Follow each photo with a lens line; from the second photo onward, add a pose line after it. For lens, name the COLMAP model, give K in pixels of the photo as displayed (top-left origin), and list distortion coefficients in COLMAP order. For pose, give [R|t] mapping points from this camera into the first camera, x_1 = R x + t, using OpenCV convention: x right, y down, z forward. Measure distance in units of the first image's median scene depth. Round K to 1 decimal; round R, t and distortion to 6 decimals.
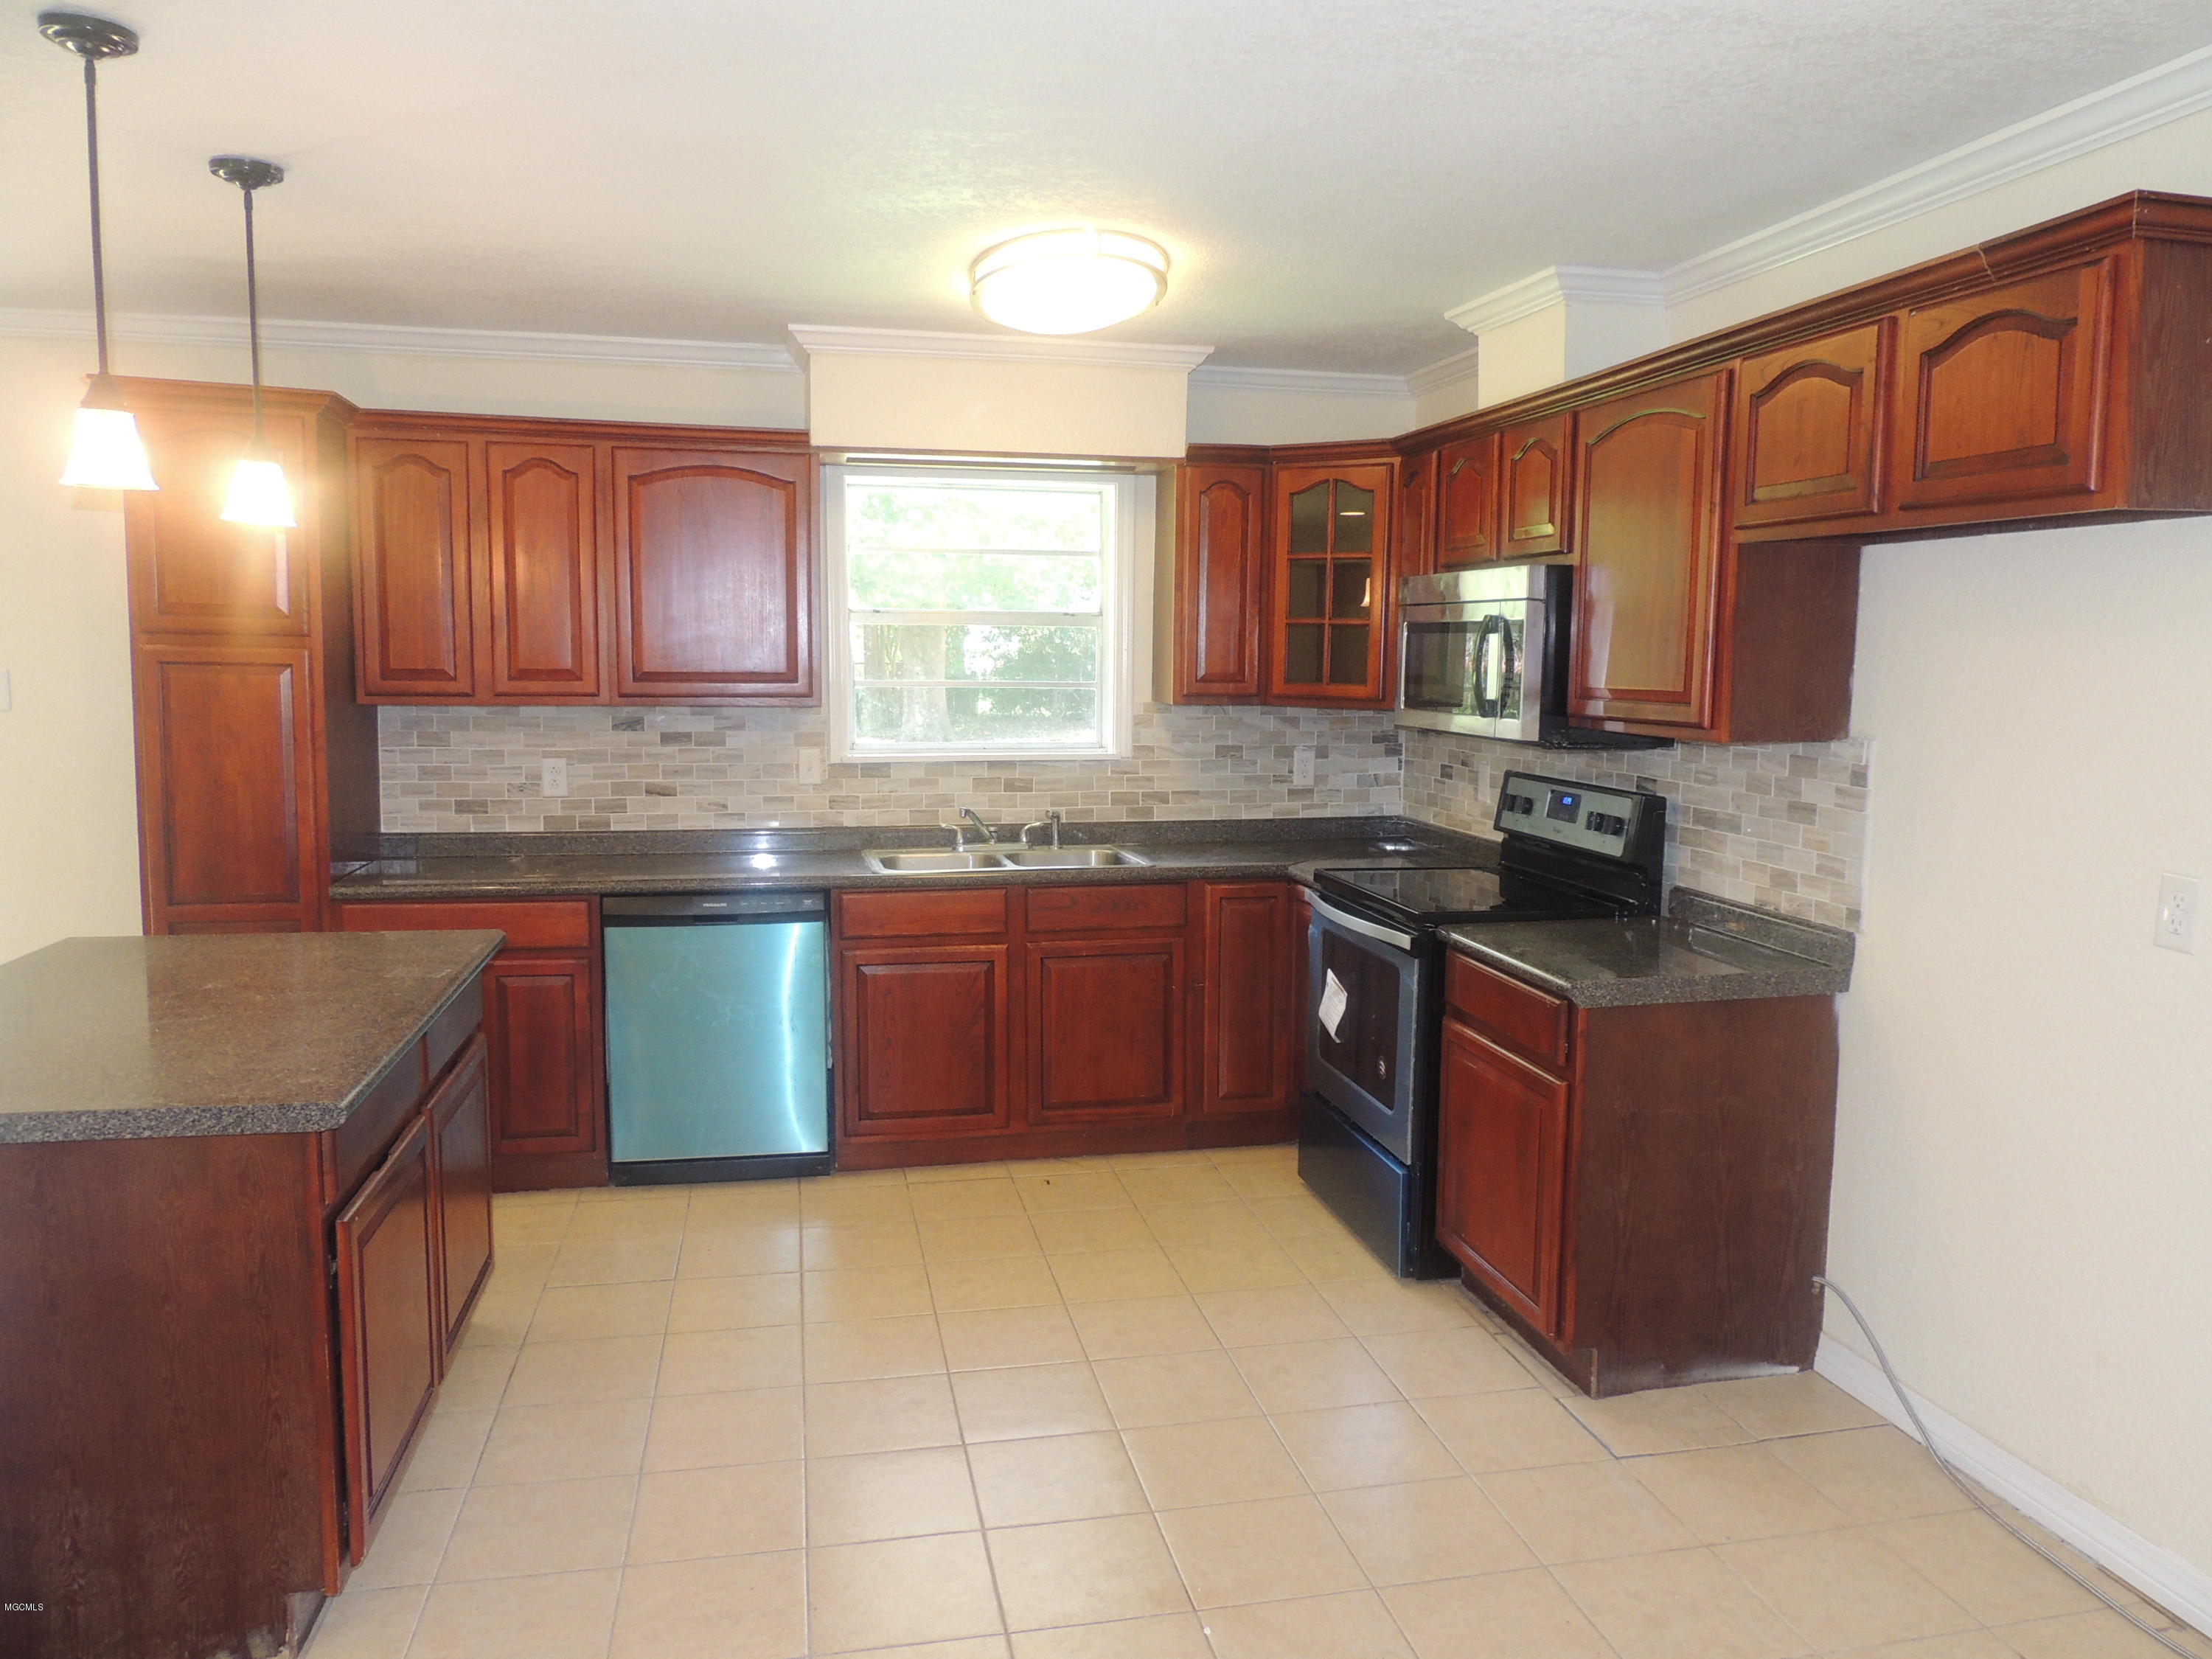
lens RADIAL K [[1565.1, 0, 1110.1], [0, 1565.1, 811.1], [0, 0, 1]] dist [-0.019655, 0.000623]
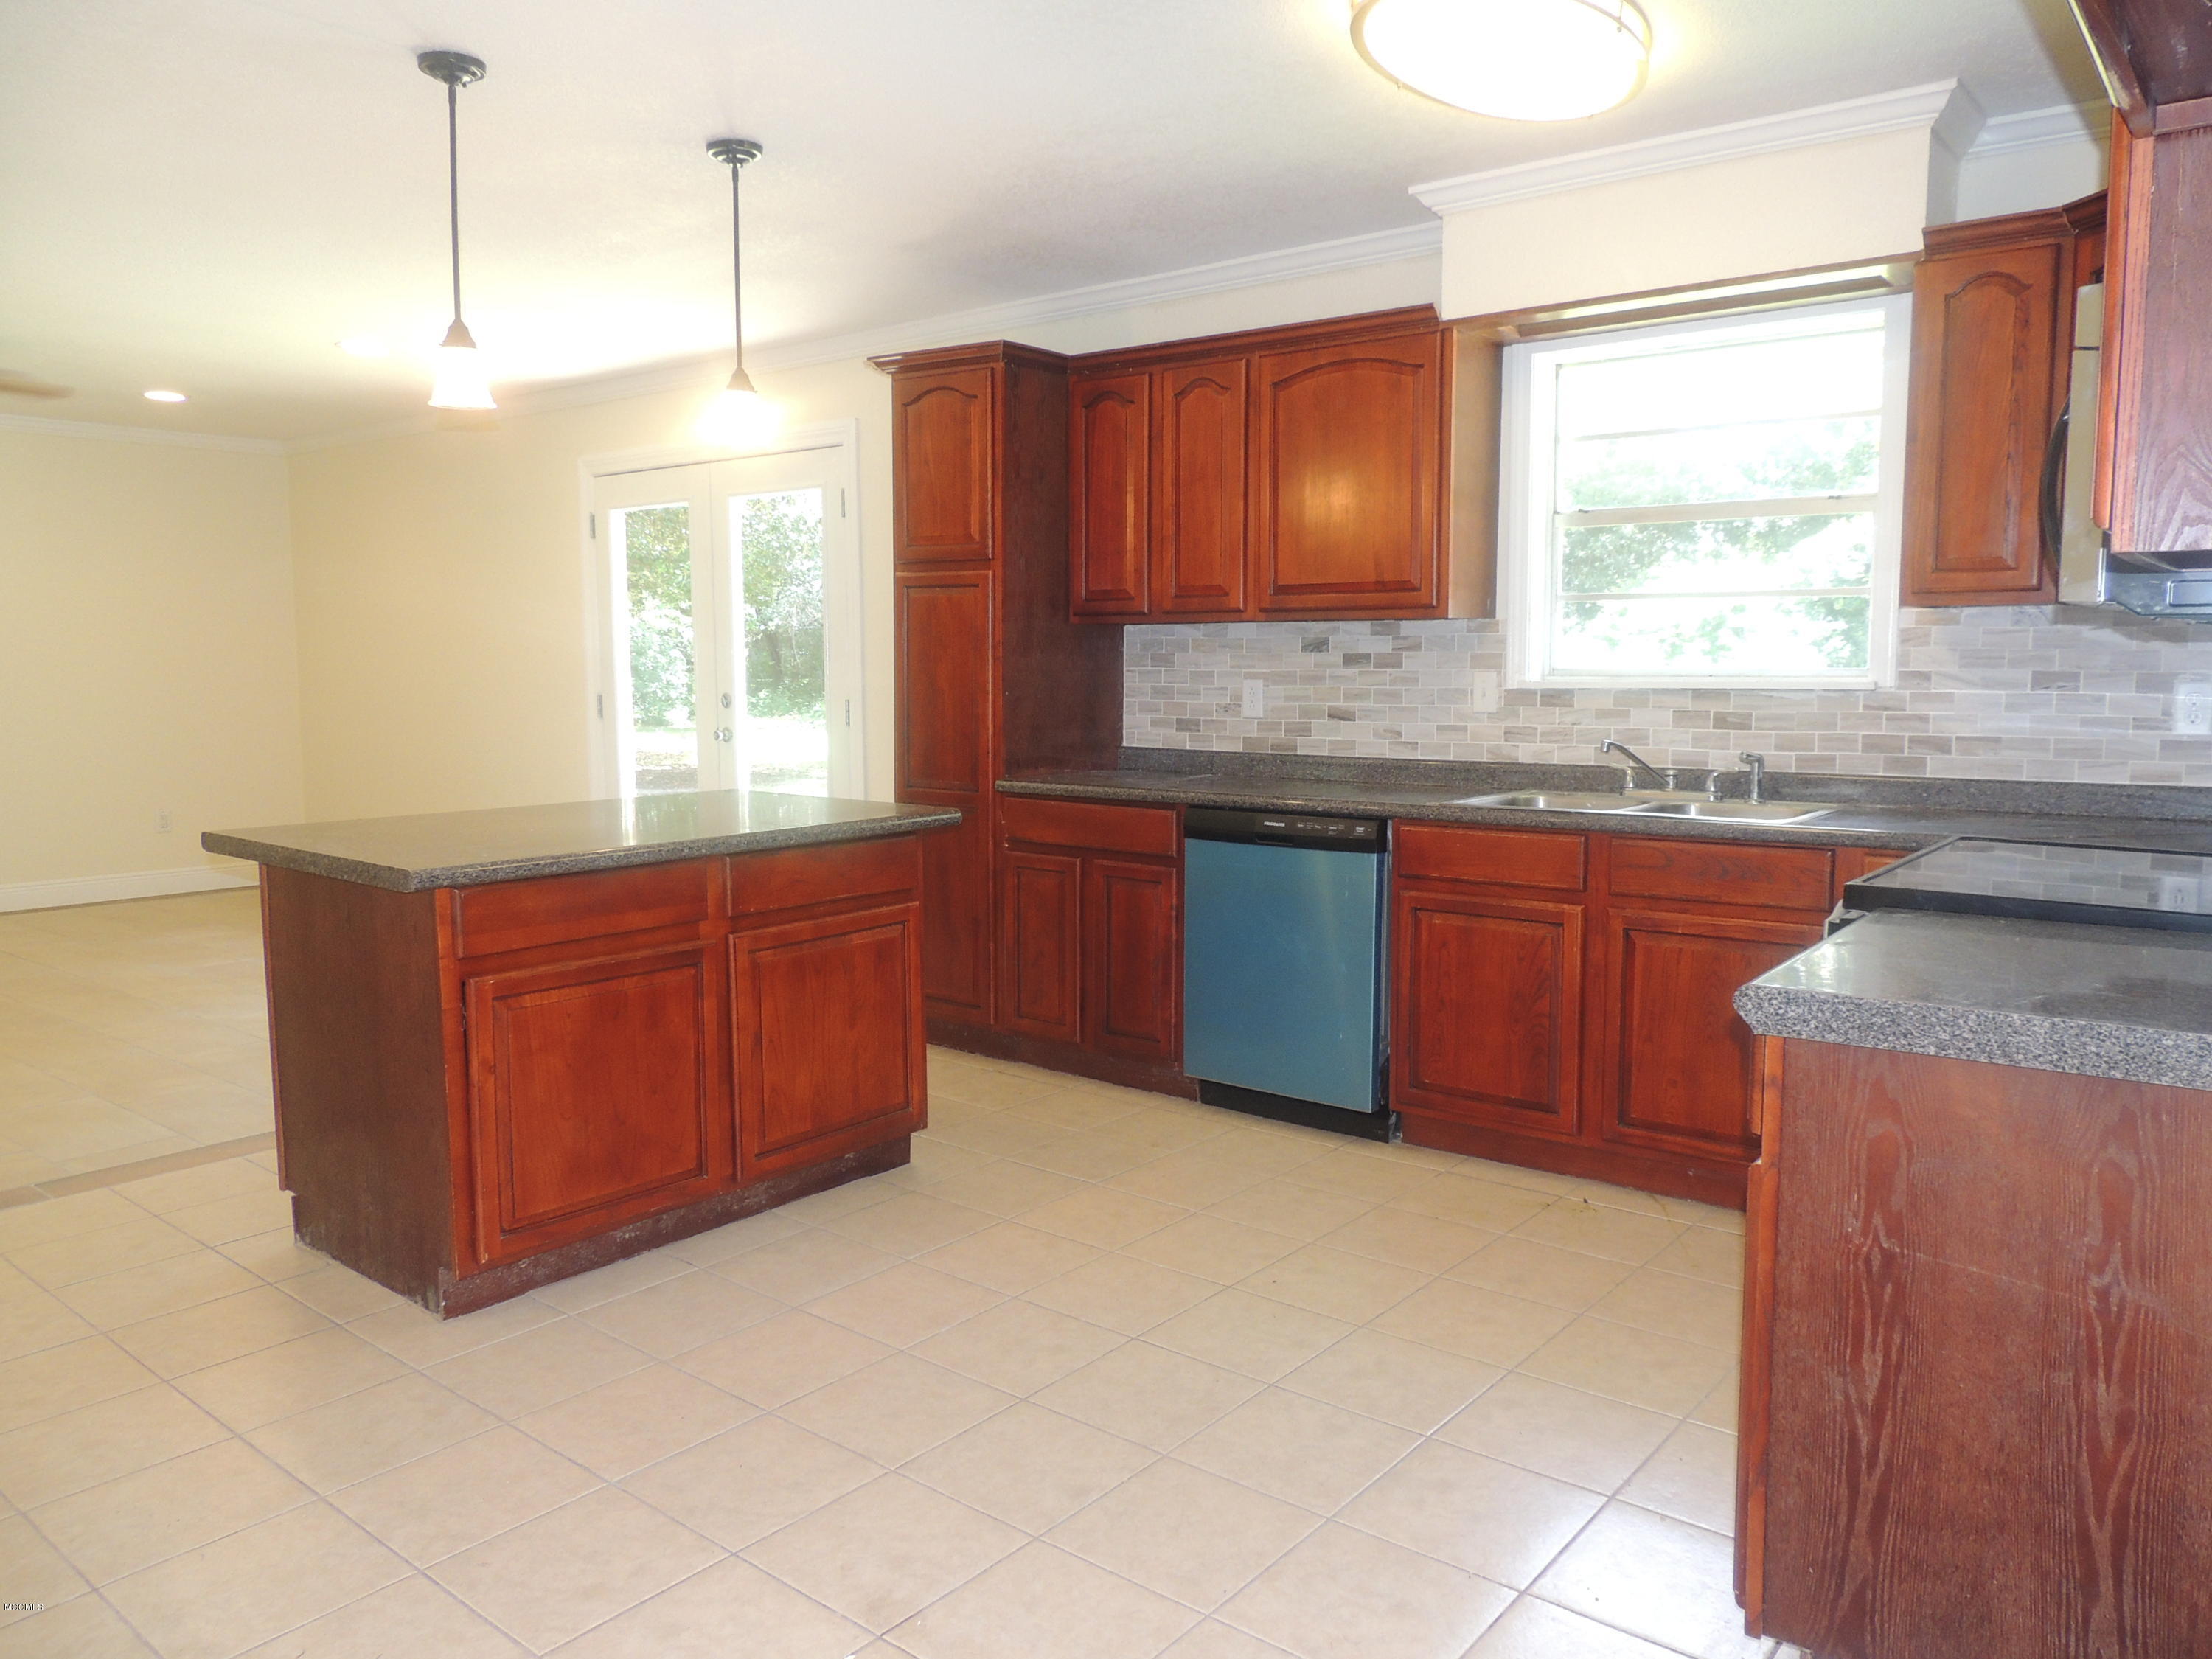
lens RADIAL K [[1565.1, 0, 1119.7], [0, 1565.1, 814.1], [0, 0, 1]] dist [-0.019655, 0.000623]
pose [[0.637211, 0.065146, -0.767931, 0.393977], [-0.067257, 0.997320, 0.028797, 0.031478], [0.767749, 0.033299, 0.639885, 0.309339]]
